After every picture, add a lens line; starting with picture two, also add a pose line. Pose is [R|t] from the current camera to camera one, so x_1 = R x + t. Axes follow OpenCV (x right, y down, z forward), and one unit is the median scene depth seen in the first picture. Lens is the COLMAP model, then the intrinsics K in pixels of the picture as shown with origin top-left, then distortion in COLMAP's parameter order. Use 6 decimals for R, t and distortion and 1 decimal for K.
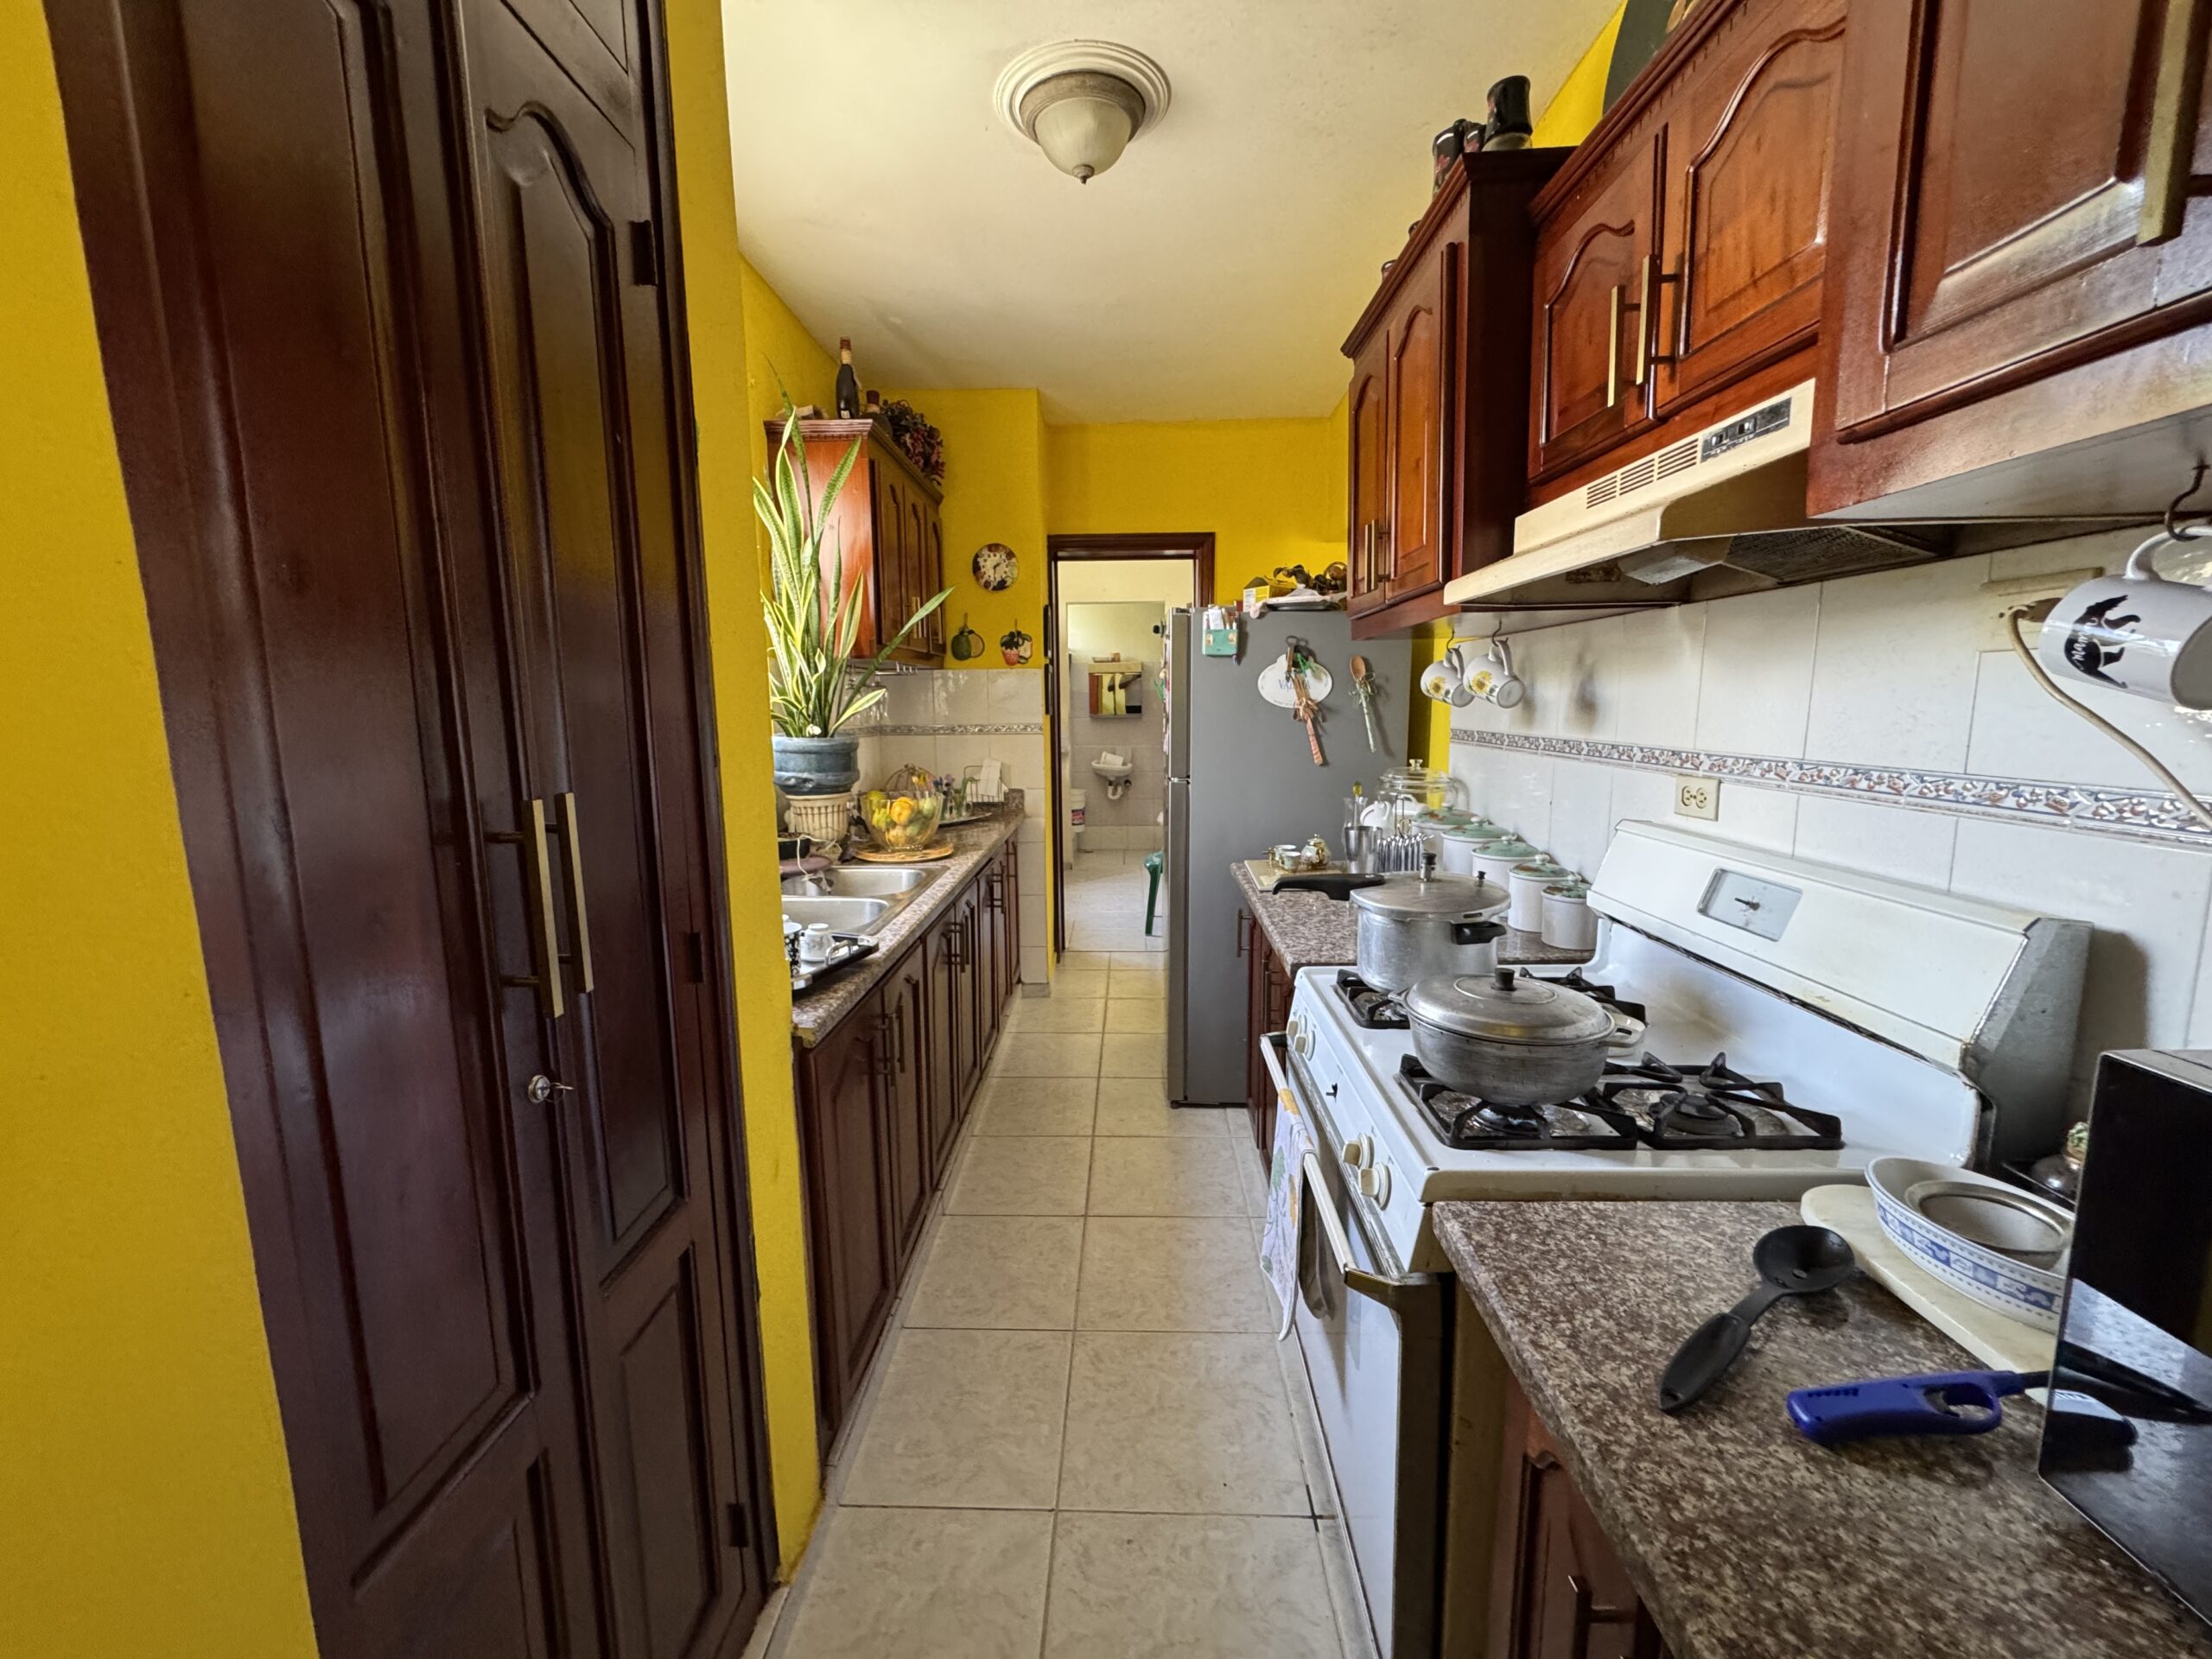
lens RADIAL K [[884.6, 0, 1095.2], [0, 884.6, 823.9], [0, 0, 1]] dist [-0.002975, 0.001115]
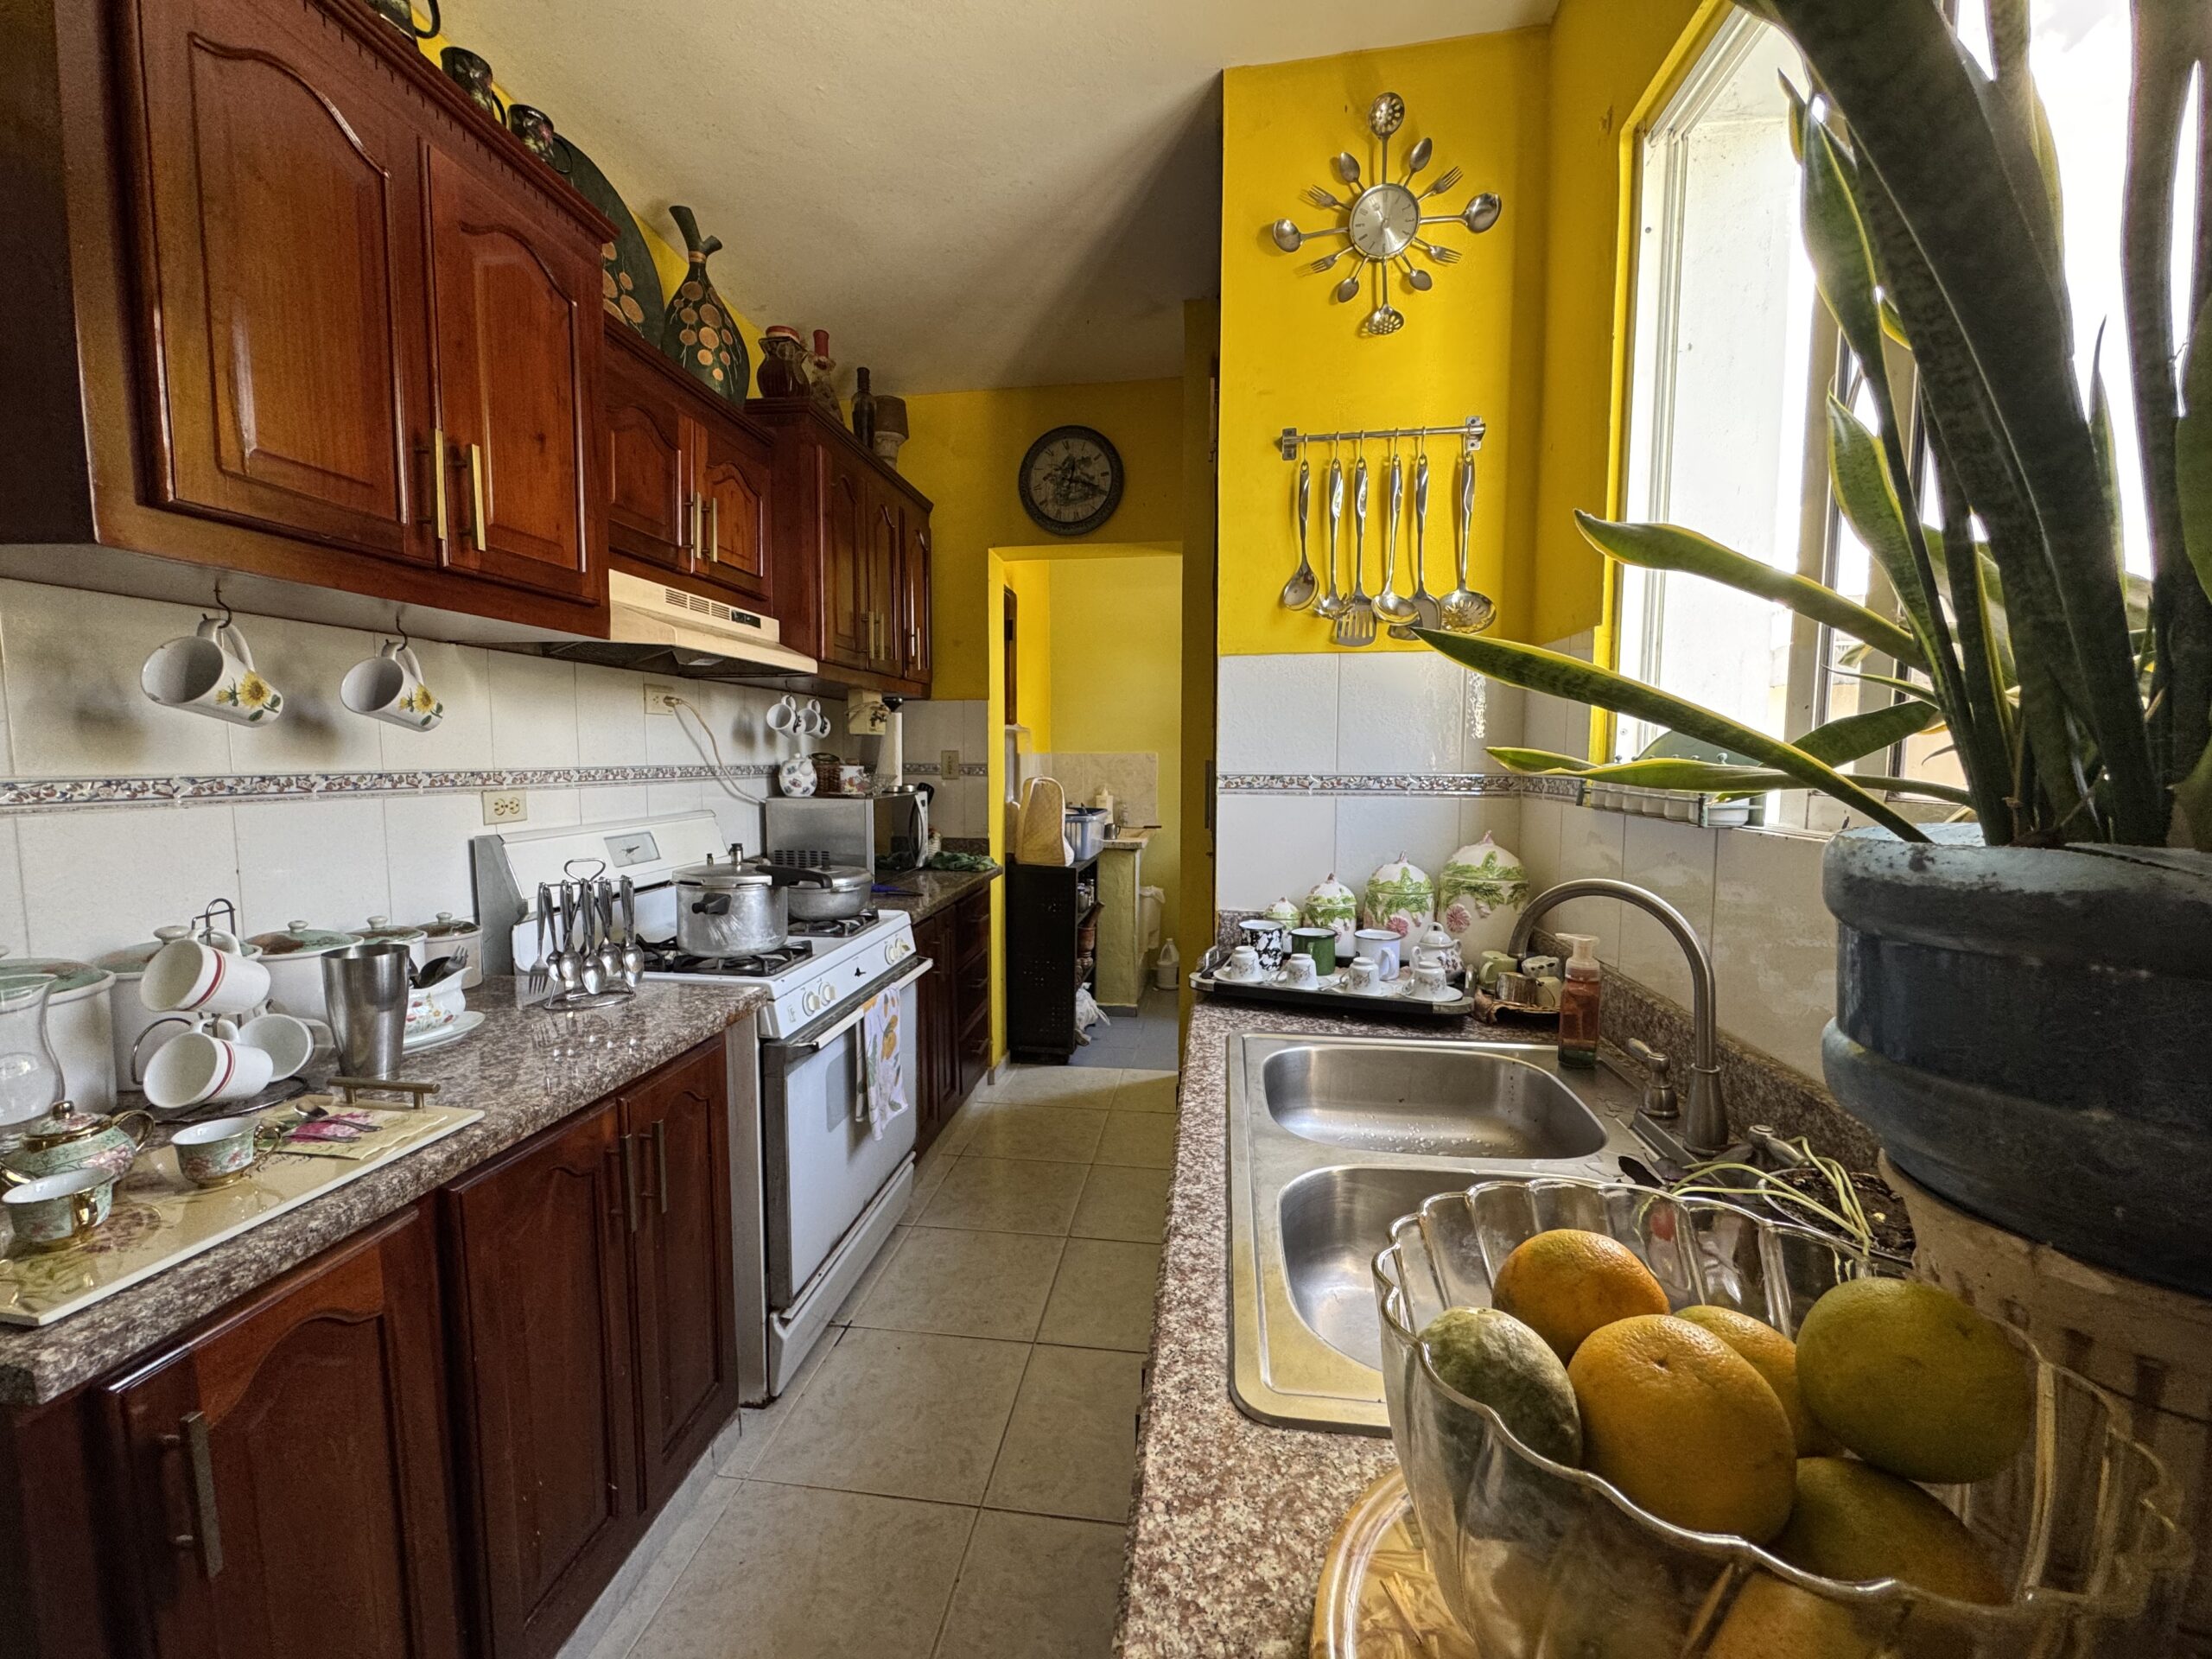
lens RADIAL K [[884.6, 0, 1106.5], [0, 884.6, 828.3], [0, 0, 1]] dist [-0.002975, 0.001115]
pose [[-0.995950, 0.007759, 0.089572, -0.275087], [0.027295, 0.975342, 0.219005, -0.246053], [-0.085664, 0.220563, -0.971604, 2.110572]]
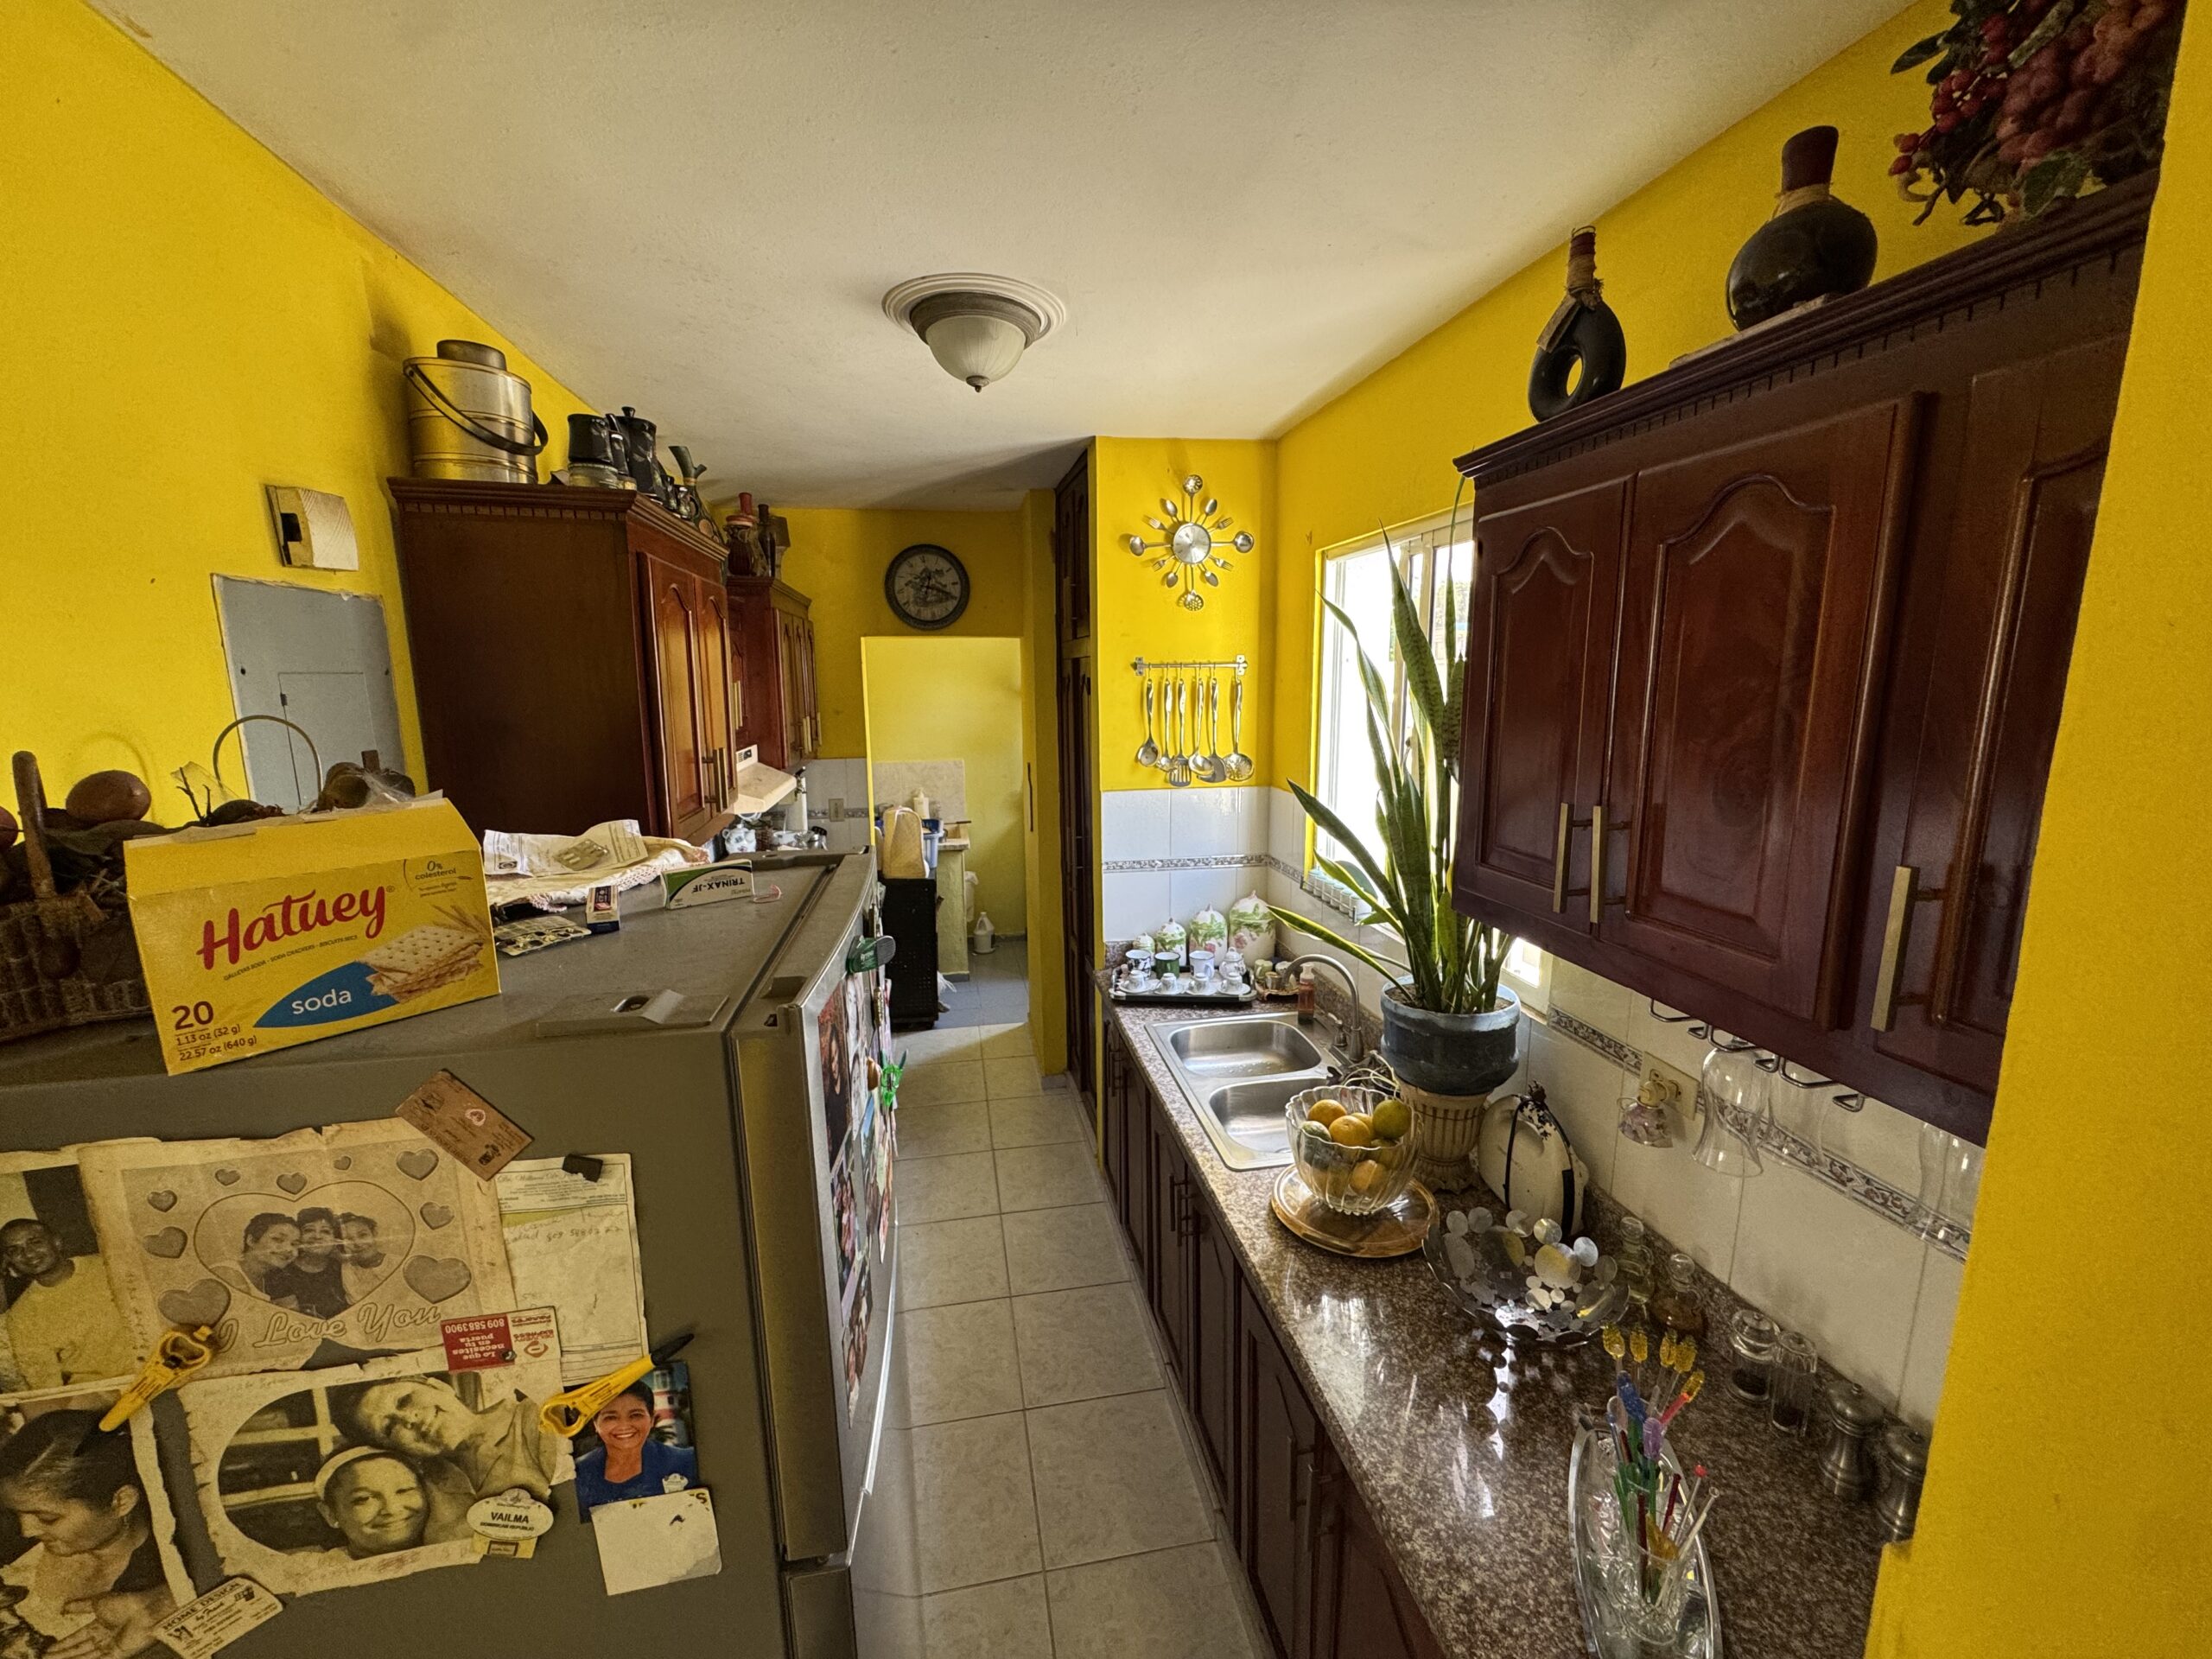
lens RADIAL K [[884.6, 0, 1104.3], [0, 884.6, 827.2], [0, 0, 1]] dist [-0.002975, 0.001115]
pose [[-0.973455, 0.063838, -0.219797, 0.135067], [-0.007248, 0.951236, 0.308378, -0.770834], [0.228765, 0.301785, -0.925523, 2.776133]]
